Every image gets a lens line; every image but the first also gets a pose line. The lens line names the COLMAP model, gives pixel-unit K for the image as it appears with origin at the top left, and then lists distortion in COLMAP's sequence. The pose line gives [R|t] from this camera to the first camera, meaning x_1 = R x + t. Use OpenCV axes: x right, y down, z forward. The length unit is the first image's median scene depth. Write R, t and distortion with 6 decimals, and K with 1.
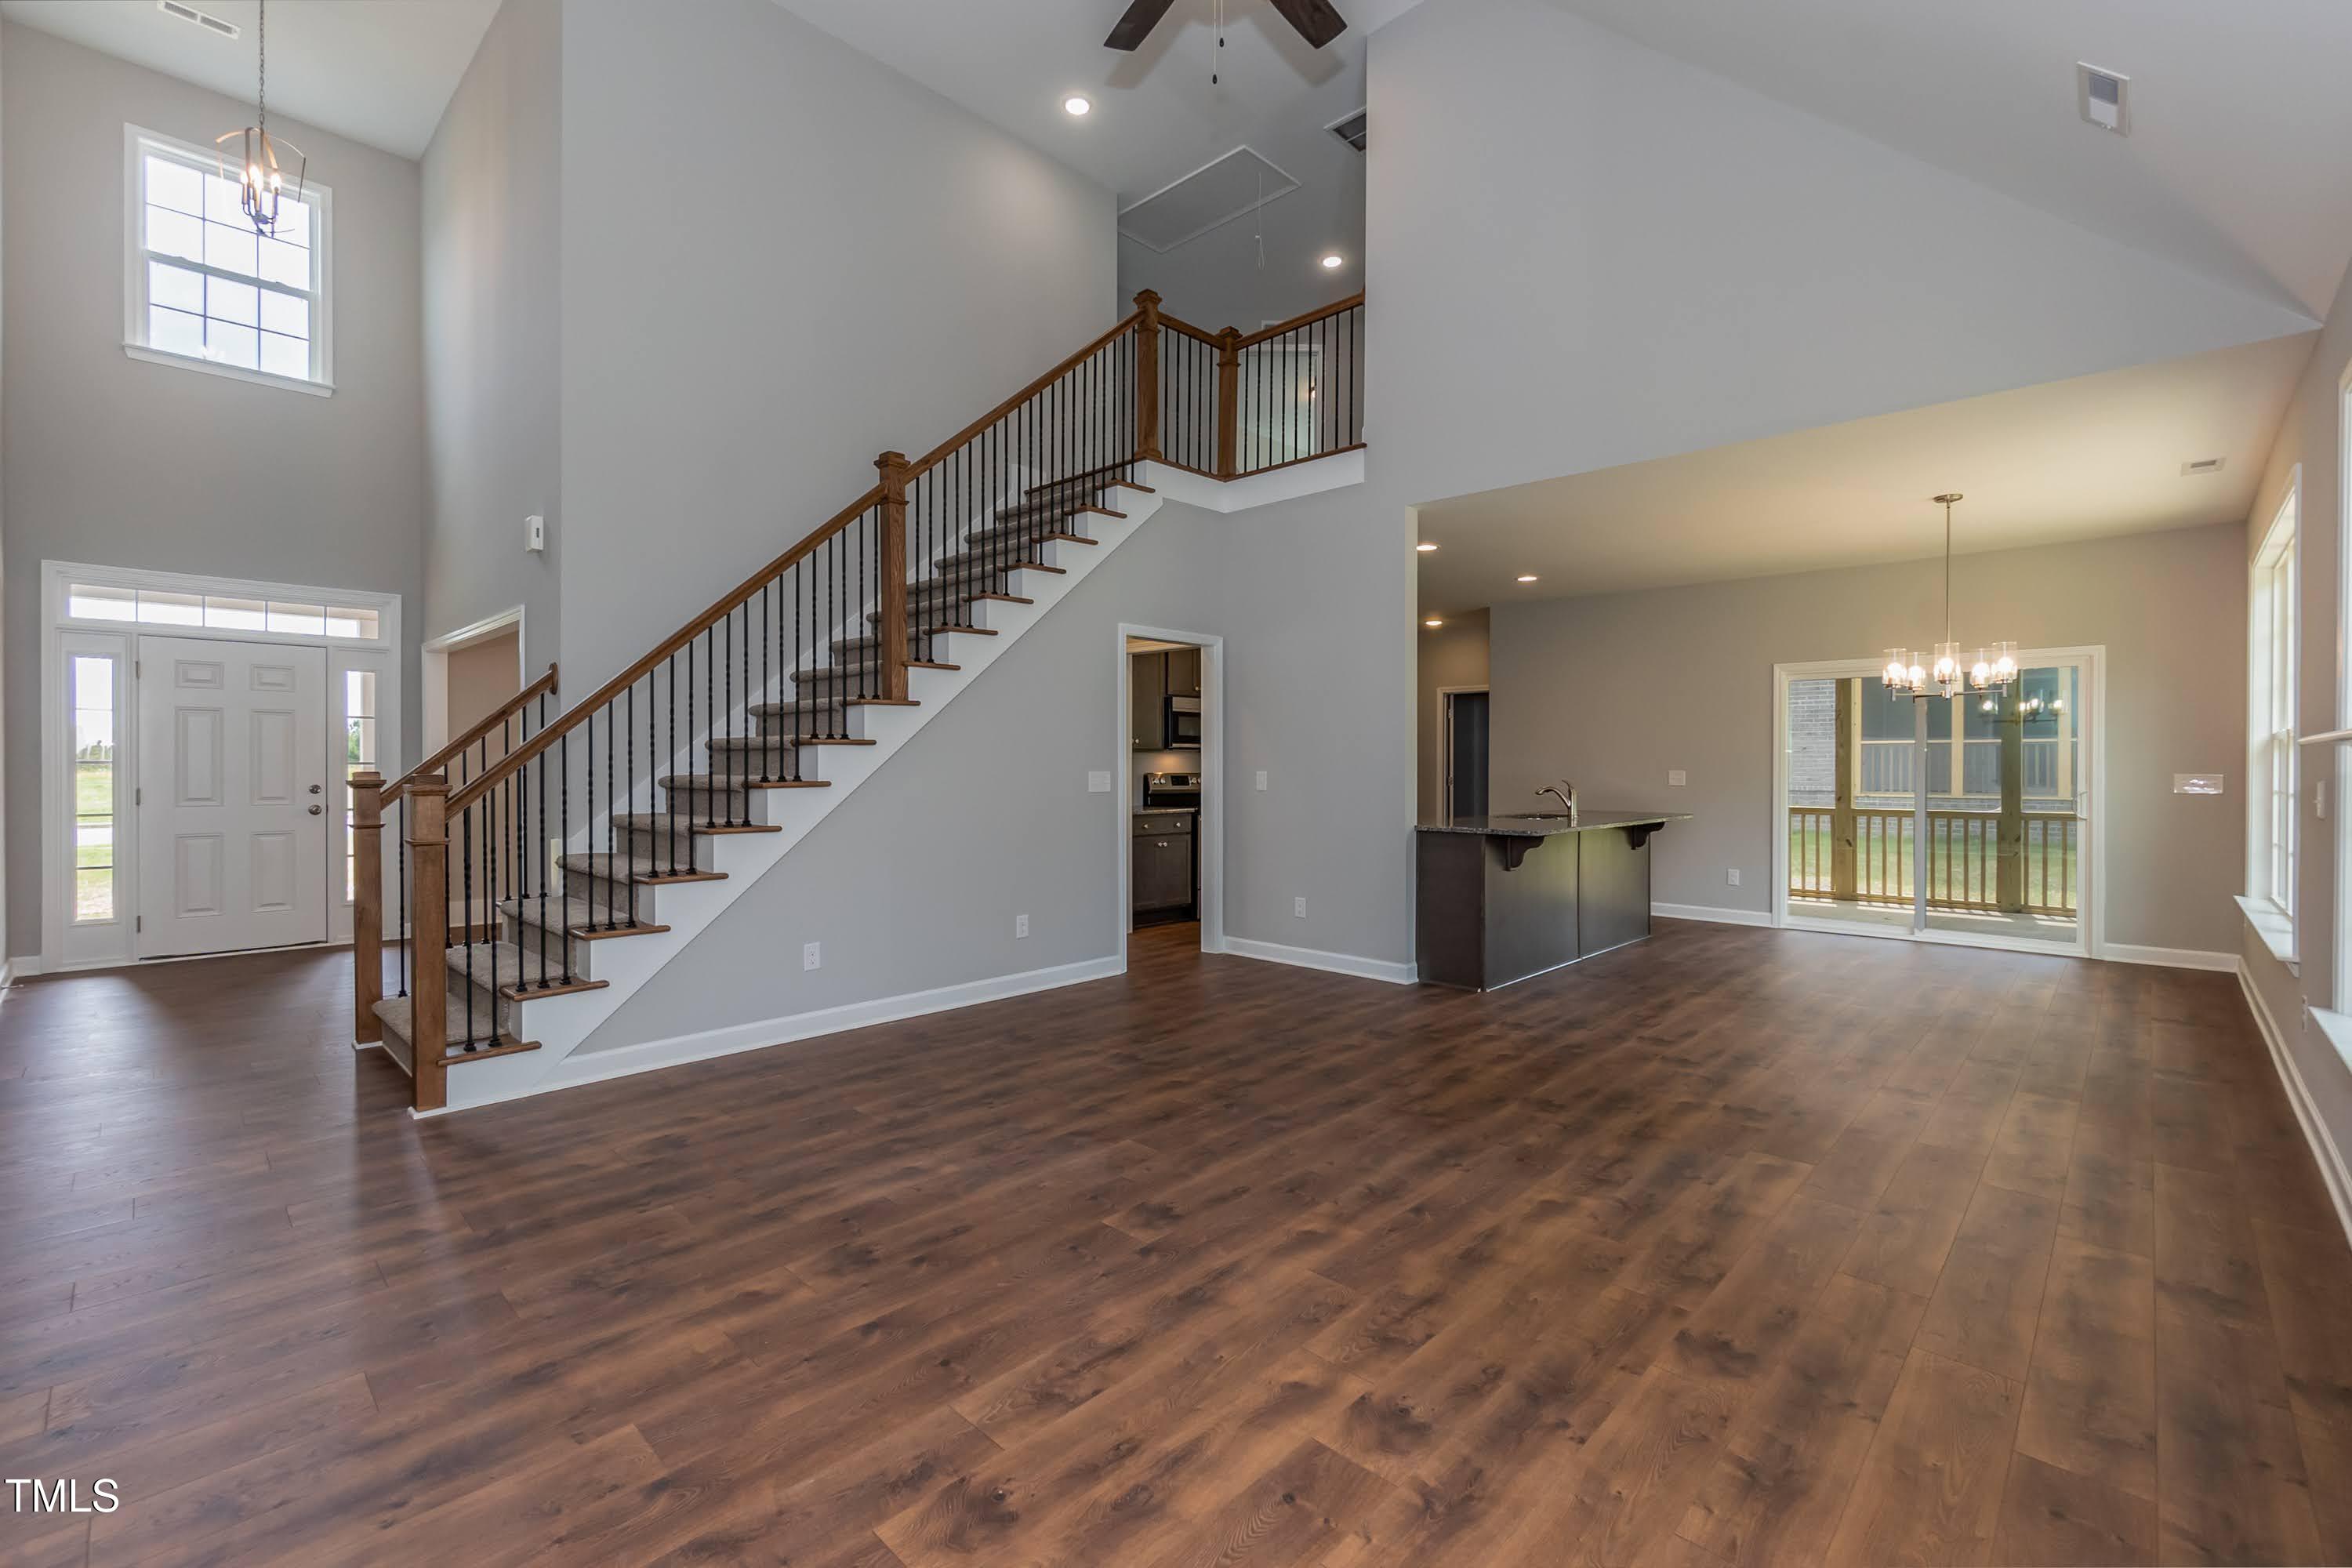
lens RADIAL K [[1029.7, 0, 1173.9], [0, 1029.7, 774.8], [0, 0, 1]] dist [0.000774, 0.000110]
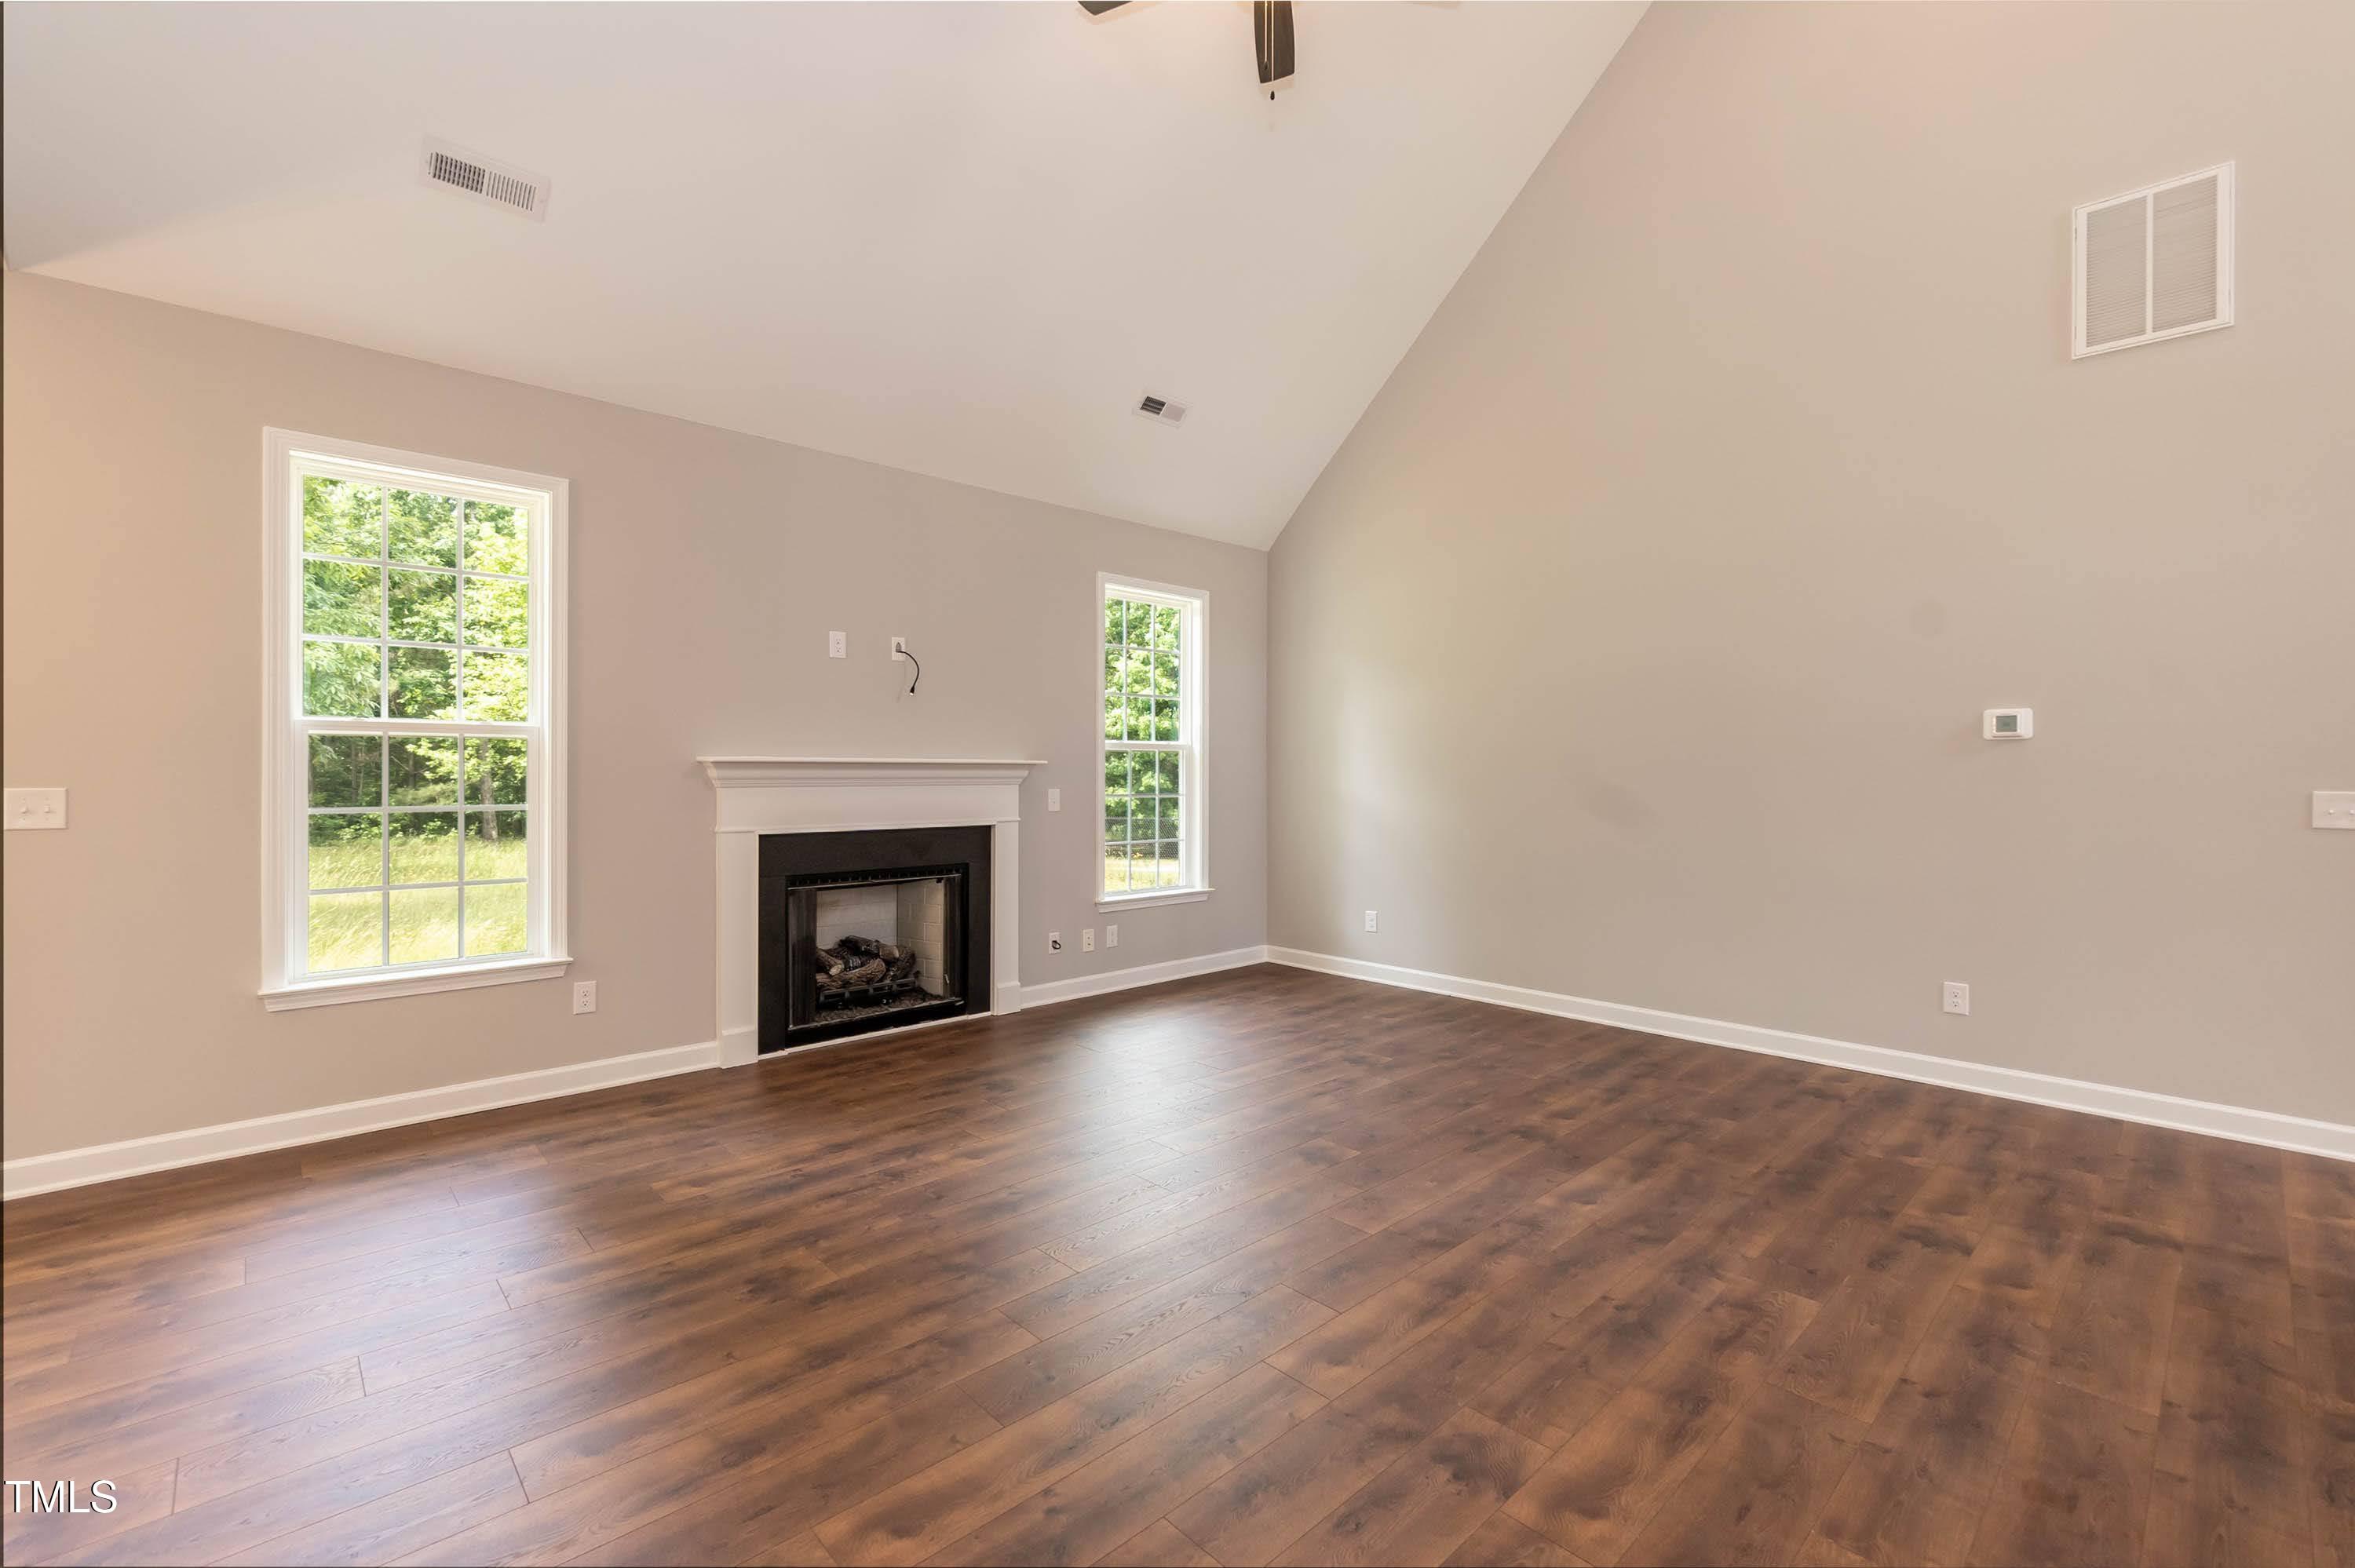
lens RADIAL K [[1020.5, 0, 1182.6], [0, 1020.5, 775.1], [0, 0, 1]] dist [-0.016270, 0.001031]
pose [[-0.999028, -0.004327, 0.043865, 0.077904], [-0.003647, 0.999872, 0.015588, -0.025145], [-0.043927, 0.015413, -0.998916, 1.925830]]
